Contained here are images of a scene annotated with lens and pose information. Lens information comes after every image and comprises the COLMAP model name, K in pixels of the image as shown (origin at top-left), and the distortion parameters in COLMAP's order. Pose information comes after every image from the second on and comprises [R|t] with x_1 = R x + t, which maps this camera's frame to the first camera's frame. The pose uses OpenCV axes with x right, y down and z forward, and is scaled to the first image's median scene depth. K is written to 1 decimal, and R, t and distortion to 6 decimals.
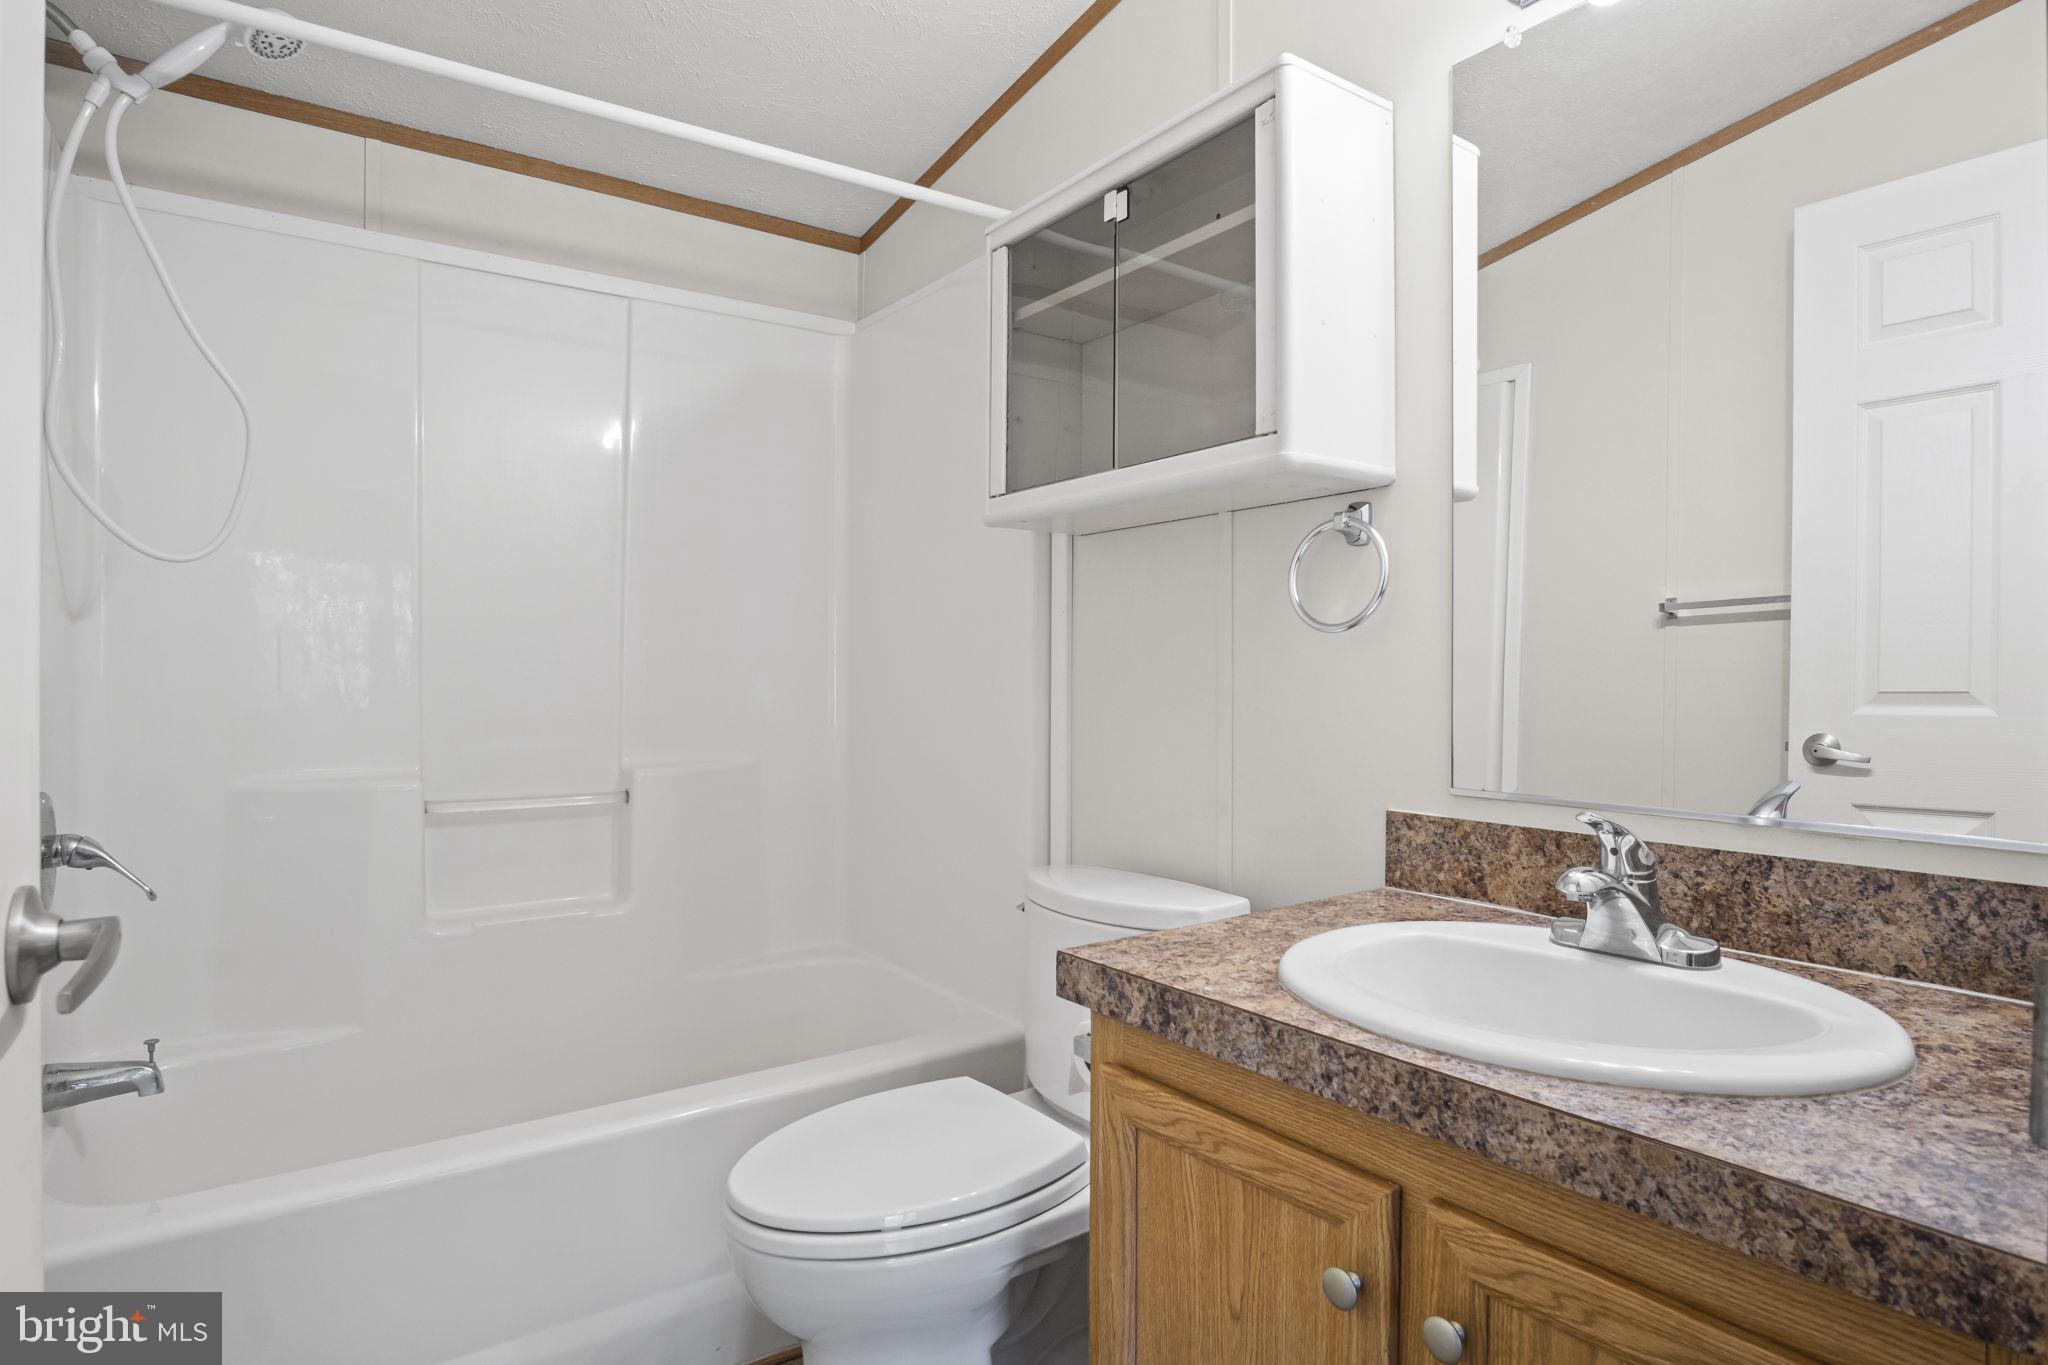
lens RADIAL K [[1096.3, 0, 1024.0], [0, 1096.3, 682.5], [0, 0, 1]] dist [-0.025662, 0.001576]
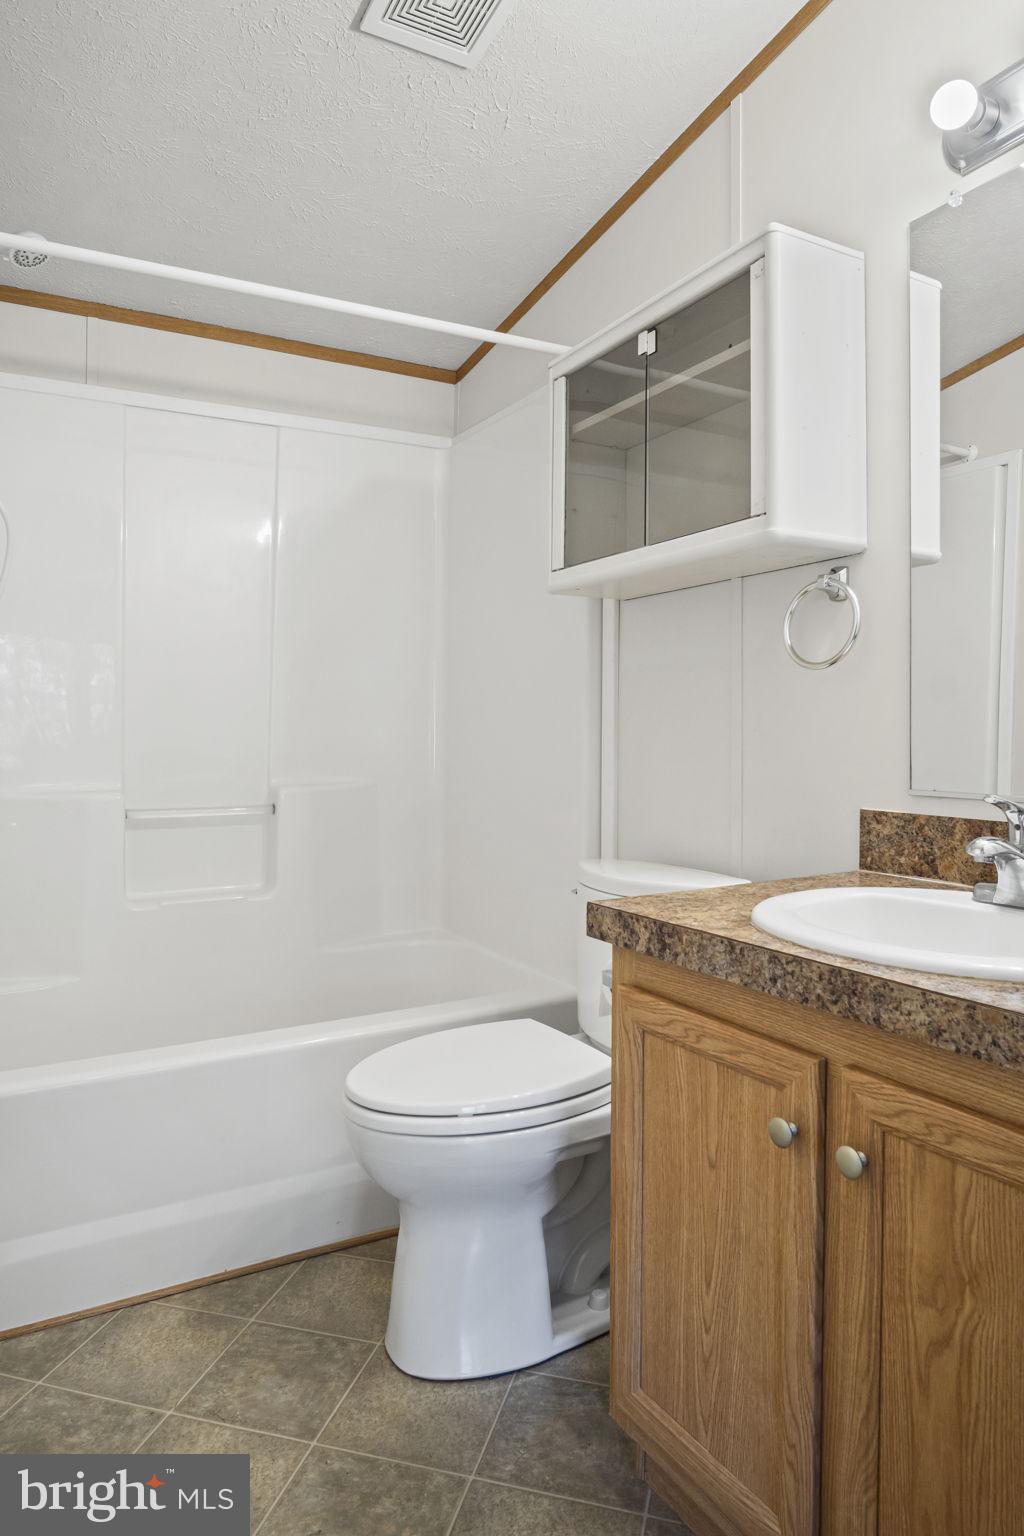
lens RADIAL K [[1315.4, 0, 516.1], [0, 1315.4, 765.3], [0, 0, 1]] dist [-0.051404, -0.000269]
pose [[0.989532, -0.005472, -0.144206, 0.176439], [-0.001169, 0.998944, -0.045932, 0.151977], [0.144305, 0.045619, 0.988481, -0.606857]]
